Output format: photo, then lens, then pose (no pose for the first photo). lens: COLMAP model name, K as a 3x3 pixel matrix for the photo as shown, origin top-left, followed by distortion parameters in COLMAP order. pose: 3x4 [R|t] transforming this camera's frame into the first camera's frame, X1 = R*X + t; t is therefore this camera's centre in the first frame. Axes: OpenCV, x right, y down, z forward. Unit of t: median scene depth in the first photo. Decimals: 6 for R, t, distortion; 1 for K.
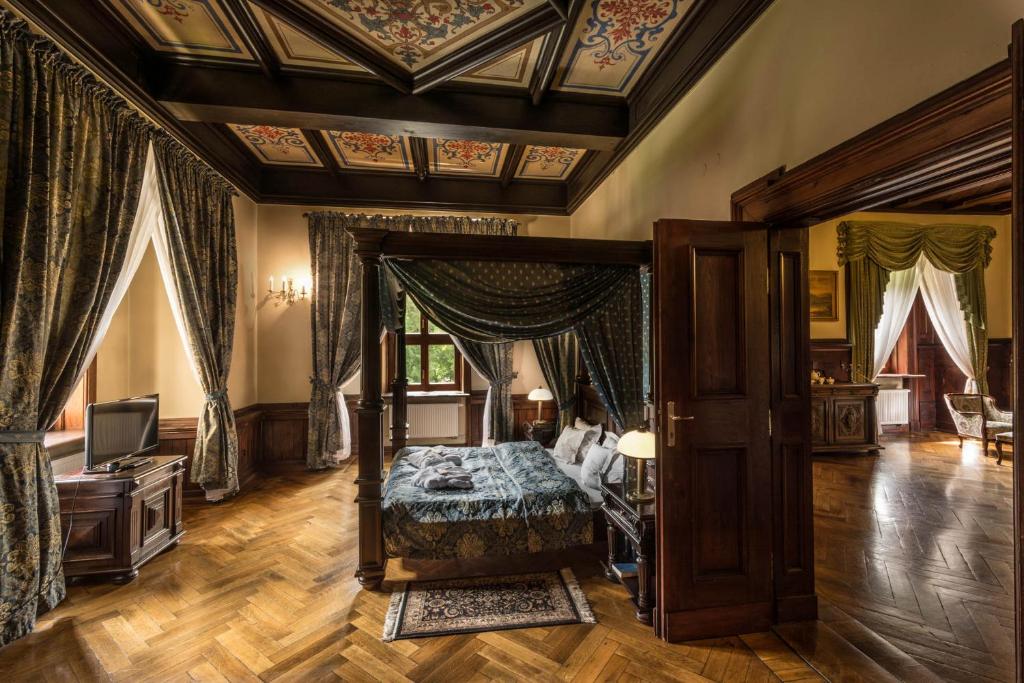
lens RADIAL K [[452.0, 0, 522.6], [0, 452.0, 340.6], [0, 0, 1]] dist [-0.000758, -0.000194]
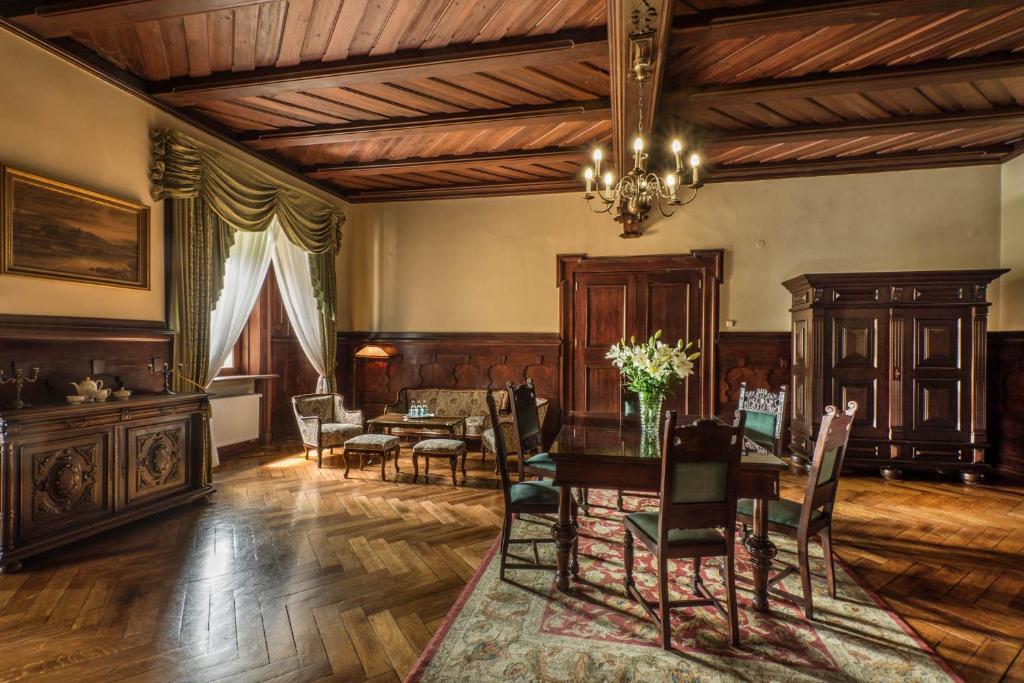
lens RADIAL K [[452.0, 0, 522.6], [0, 452.0, 340.6], [0, 0, 1]] dist [-0.000758, -0.000194]
pose [[0.365603, 0.017454, 0.930607, 0.324483], [-0.008615, 0.999845, -0.015368, 0.026701], [-0.930731, -0.002399, 0.365697, 0.323822]]
